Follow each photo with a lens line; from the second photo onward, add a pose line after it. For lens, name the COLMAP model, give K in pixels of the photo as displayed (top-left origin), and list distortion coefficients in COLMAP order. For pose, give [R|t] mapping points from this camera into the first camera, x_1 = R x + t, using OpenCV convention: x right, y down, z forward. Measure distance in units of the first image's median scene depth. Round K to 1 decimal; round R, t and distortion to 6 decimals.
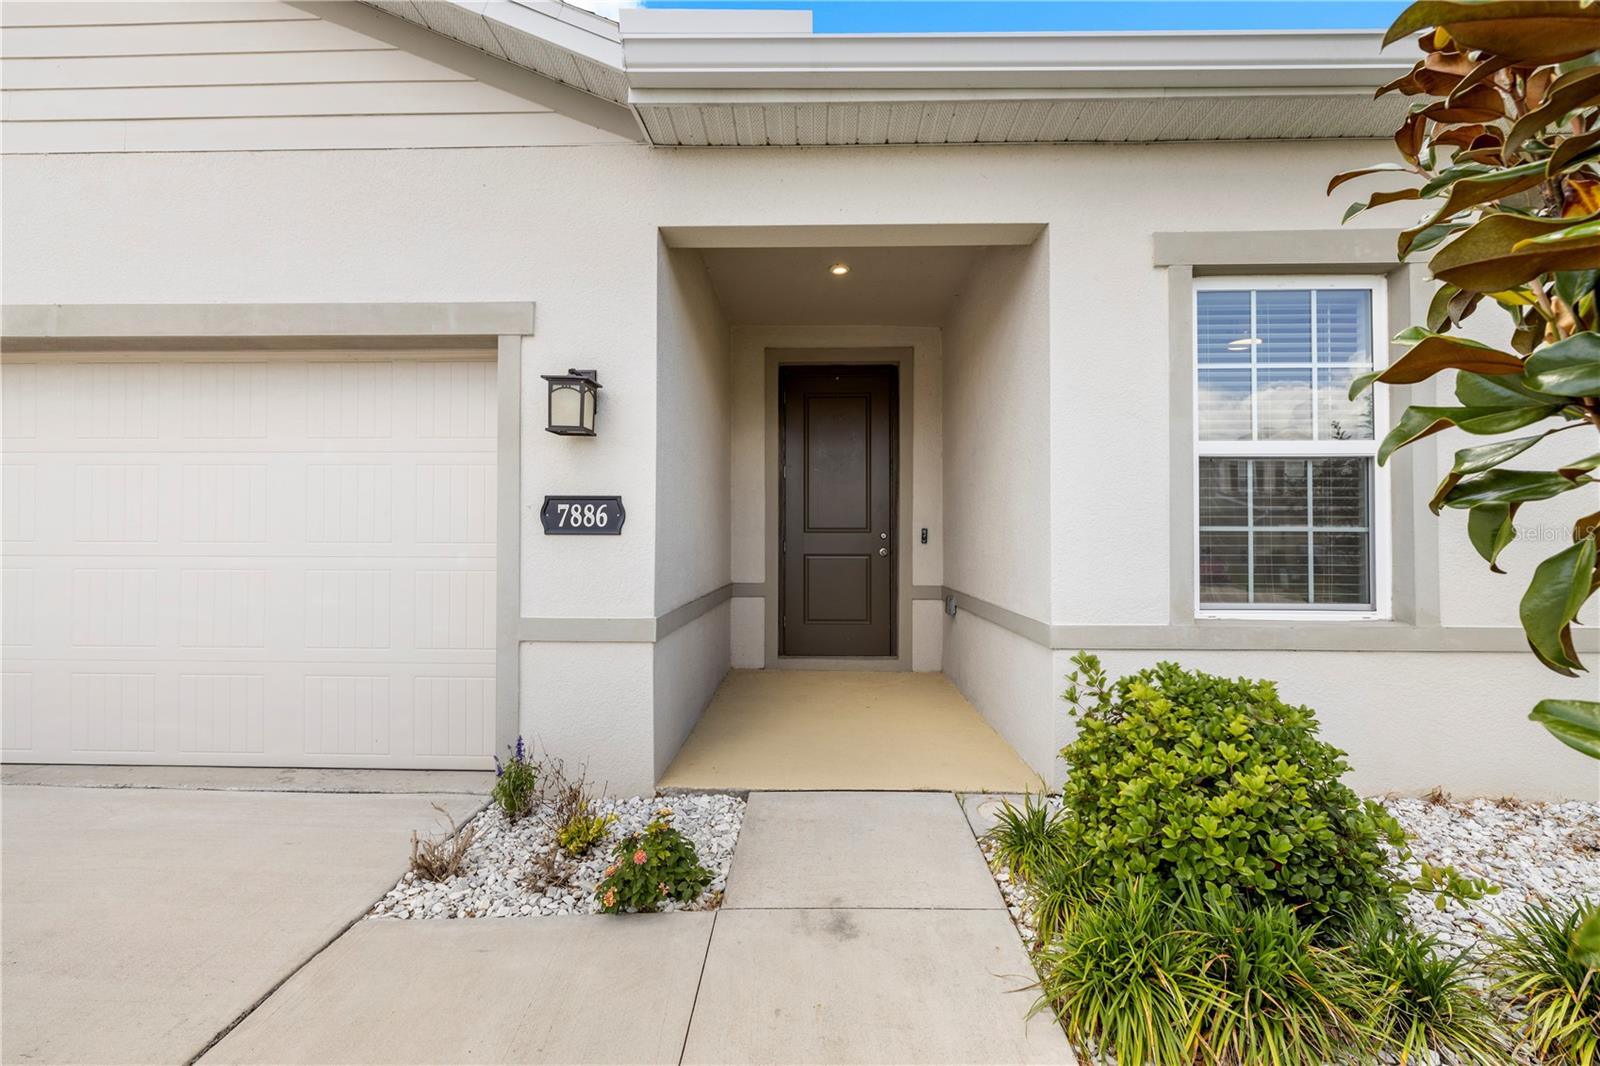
lens RADIAL K [[677.0, 0, 798.5], [0, 677.0, 532.0], [0, 0, 1]] dist [0.002085, -0.000017]
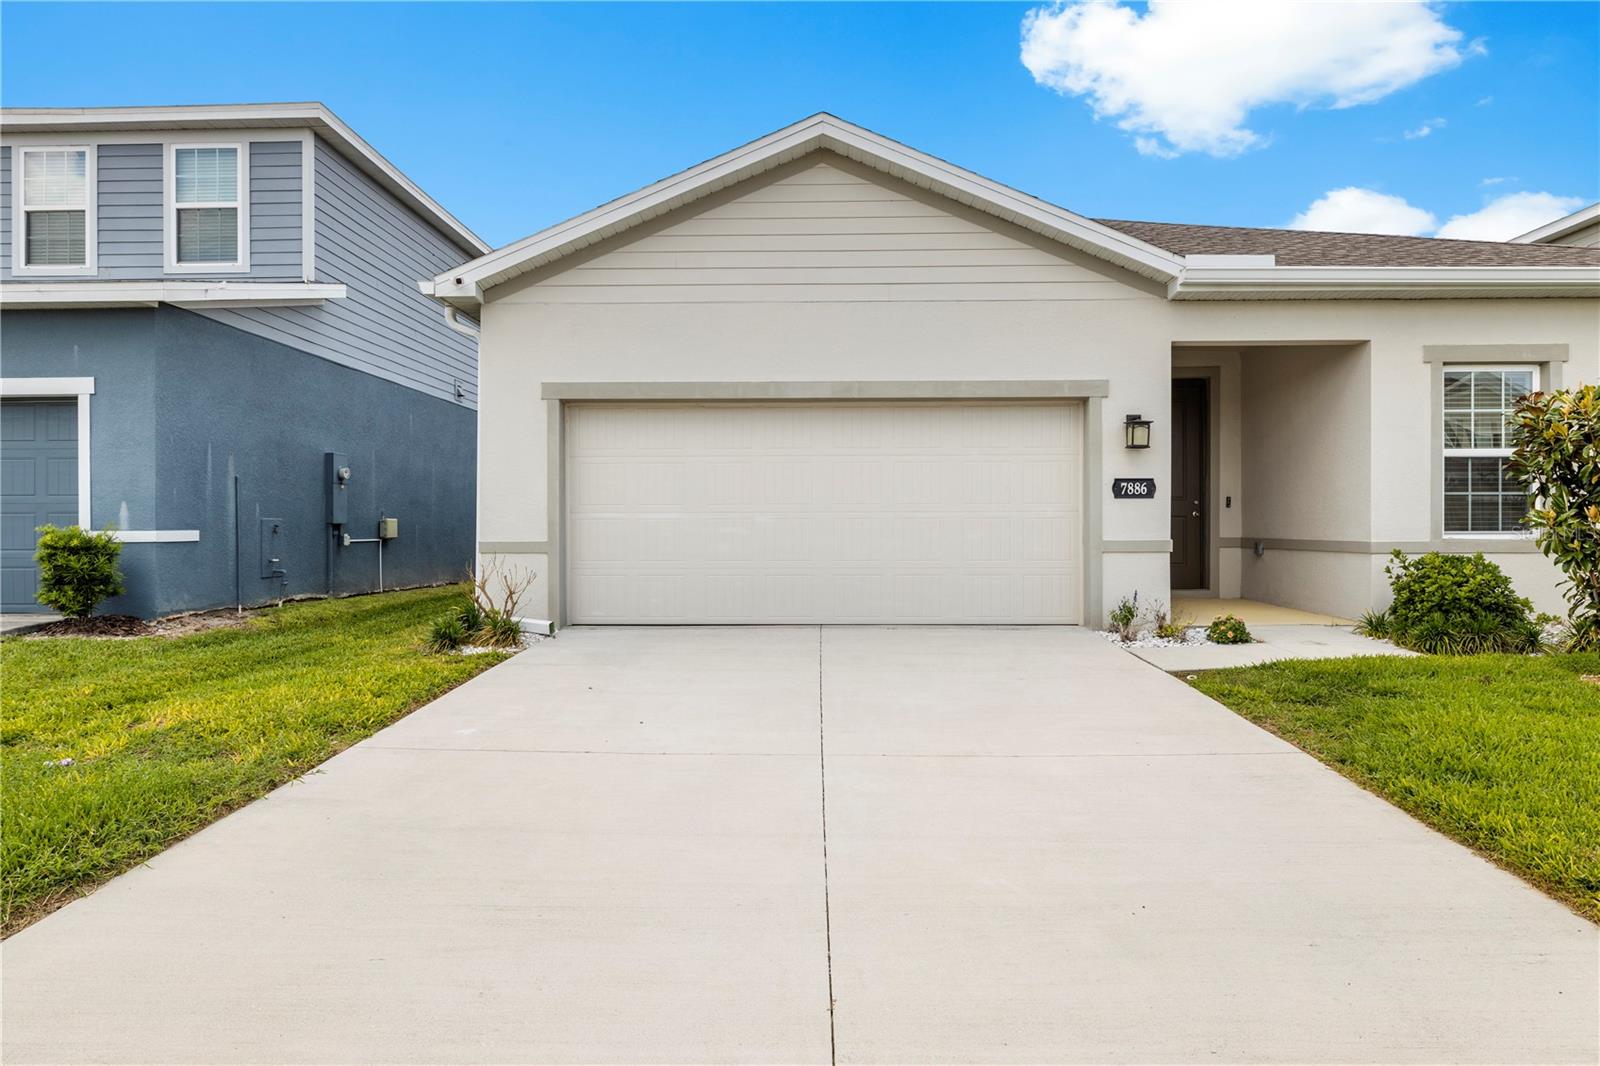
lens RADIAL K [[966.6, 0, 799.3], [0, 966.6, 531.2], [0, 0, 1]] dist [0.007424, 0.000160]
pose [[0.999953, -0.006275, 0.007364, -1.320001], [0.006126, 0.999777, 0.020194, 0.037287], [-0.007489, -0.020148, 0.999769, -1.826624]]
